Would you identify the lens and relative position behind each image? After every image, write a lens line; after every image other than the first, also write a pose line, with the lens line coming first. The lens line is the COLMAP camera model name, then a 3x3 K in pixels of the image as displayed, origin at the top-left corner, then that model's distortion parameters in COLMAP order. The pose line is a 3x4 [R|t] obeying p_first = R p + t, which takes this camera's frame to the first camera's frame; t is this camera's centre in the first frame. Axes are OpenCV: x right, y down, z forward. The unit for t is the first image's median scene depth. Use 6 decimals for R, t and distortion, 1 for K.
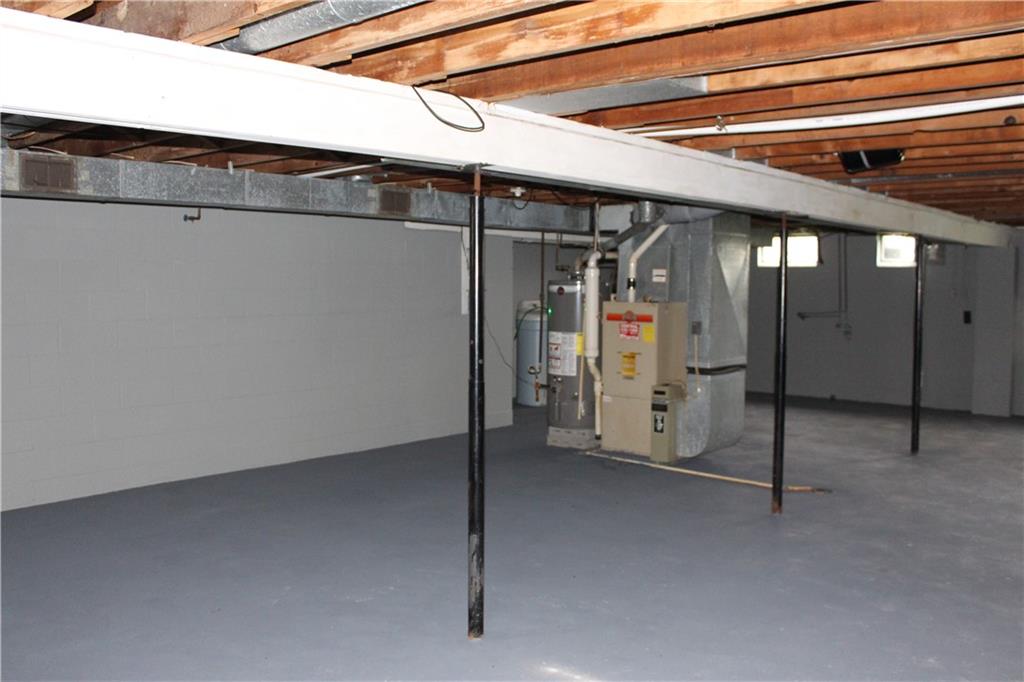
lens RADIAL K [[954.8, 0, 512.0], [0, 954.8, 341.0], [0, 0, 1]] dist [-0.163767, 0.174656]
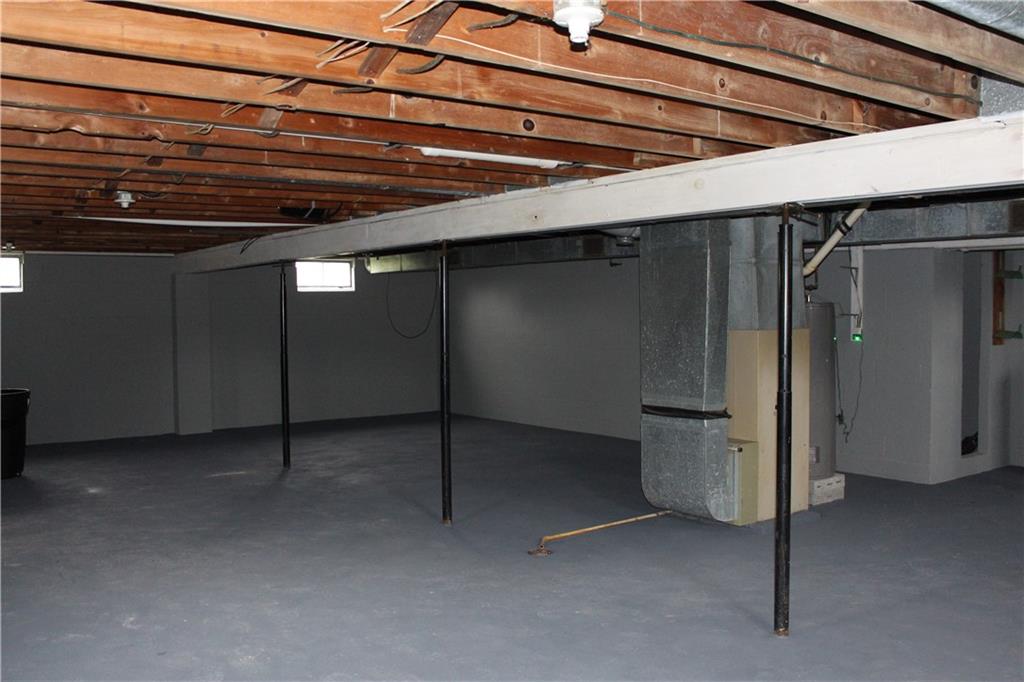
lens RADIAL K [[954.8, 0, 512.0], [0, 954.8, 341.0], [0, 0, 1]] dist [-0.163767, 0.174656]
pose [[-0.199630, 0.027174, -0.979494, 0.933744], [-0.057655, 0.997558, 0.039426, -0.048698], [0.978174, 0.064343, -0.197576, 0.918836]]
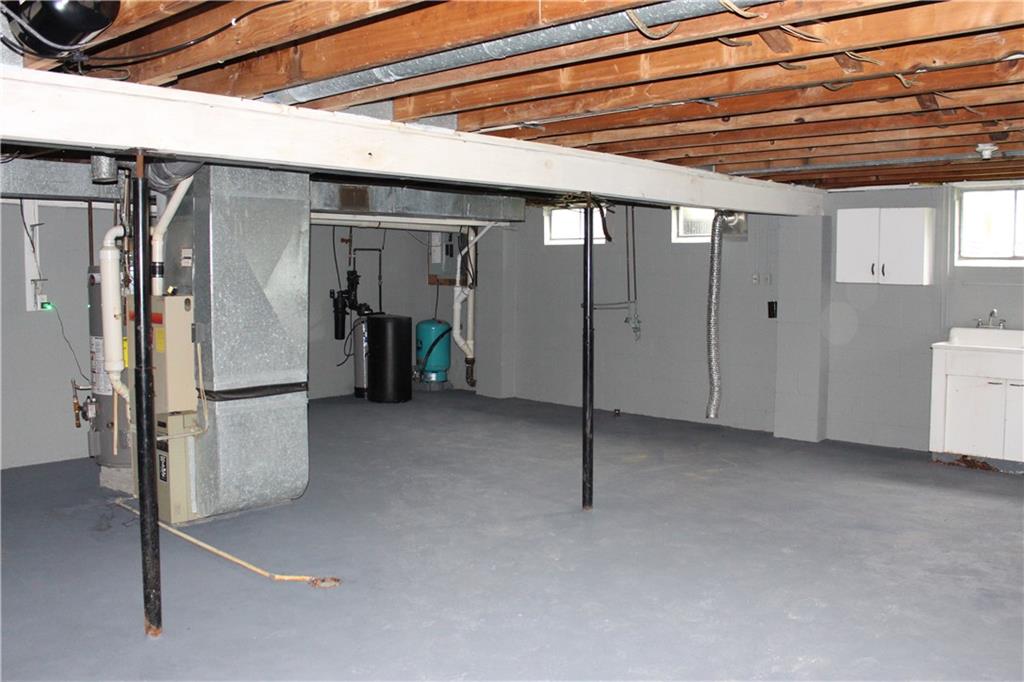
lens RADIAL K [[954.8, 0, 512.0], [0, 954.8, 341.0], [0, 0, 1]] dist [-0.163767, 0.174656]
pose [[0.999617, -0.003987, -0.027388, 0.382613], [0.004311, 0.999921, 0.011785, -0.012567], [0.027339, -0.011899, 0.999555, 0.281733]]
